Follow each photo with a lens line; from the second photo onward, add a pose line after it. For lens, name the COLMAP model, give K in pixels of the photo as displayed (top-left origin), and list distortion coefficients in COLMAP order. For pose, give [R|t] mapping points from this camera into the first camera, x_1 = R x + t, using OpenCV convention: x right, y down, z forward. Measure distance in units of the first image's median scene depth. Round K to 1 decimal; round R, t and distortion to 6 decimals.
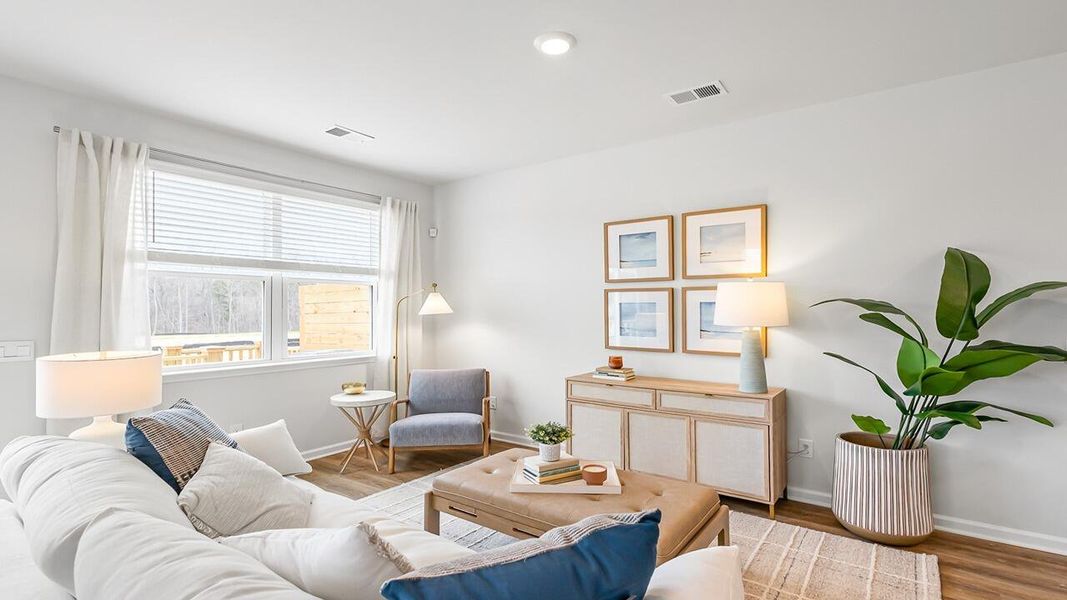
lens RADIAL K [[500.9, 0, 544.4], [0, 500.9, 304.1], [0, 0, 1]] dist [0.009113, -0.000485]
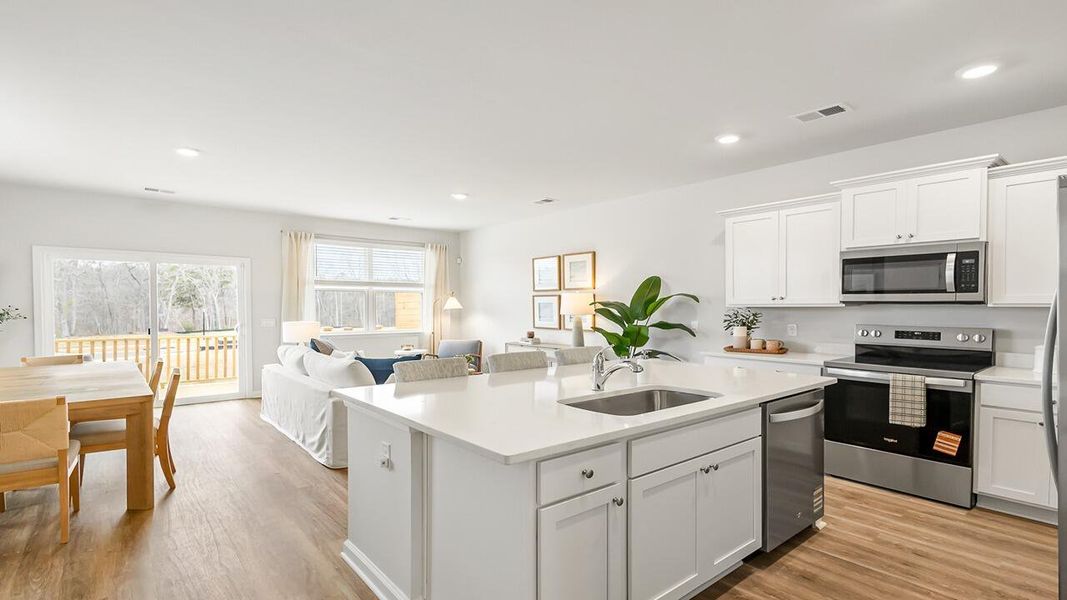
lens RADIAL K [[500.9, 0, 539.0], [0, 500.9, 315.7], [0, 0, 1]] dist [0.009113, -0.000485]
pose [[0.970669, 0.006631, -0.240327, 0.608689], [0.000111, 0.999607, 0.028027, -0.006686], [0.240418, -0.027232, 0.970287, -0.786358]]
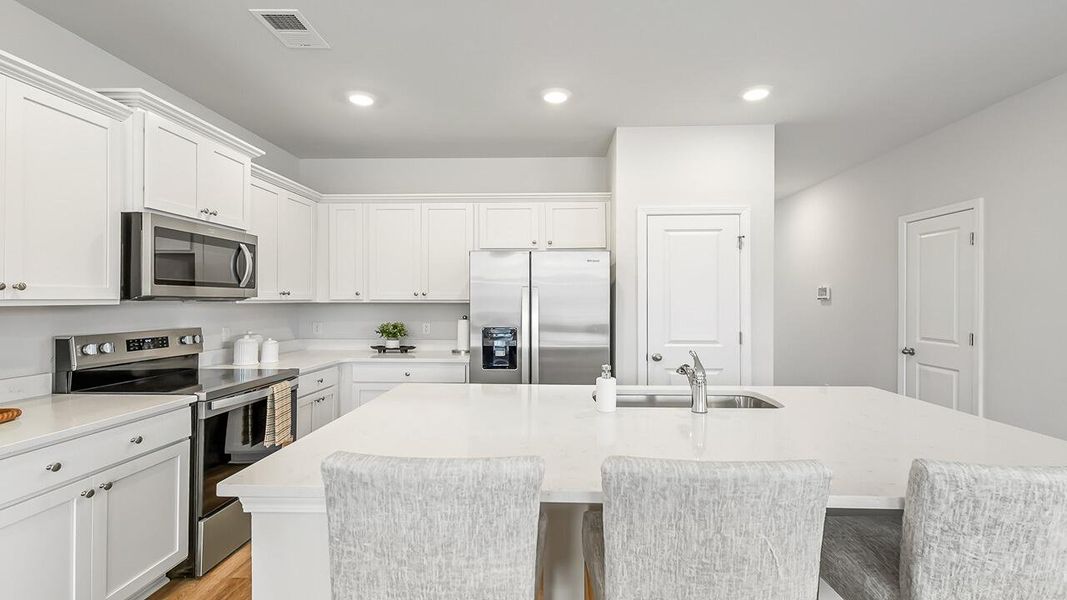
lens RADIAL K [[500.9, 0, 533.9], [0, 500.9, 298.2], [0, 0, 1]] dist [0.009113, -0.000485]
pose [[-0.554891, 0.009223, 0.831872, 0.199887], [-0.002884, 0.999911, -0.013009, 0.002549], [-0.831918, -0.009618, -0.554815, 0.279873]]
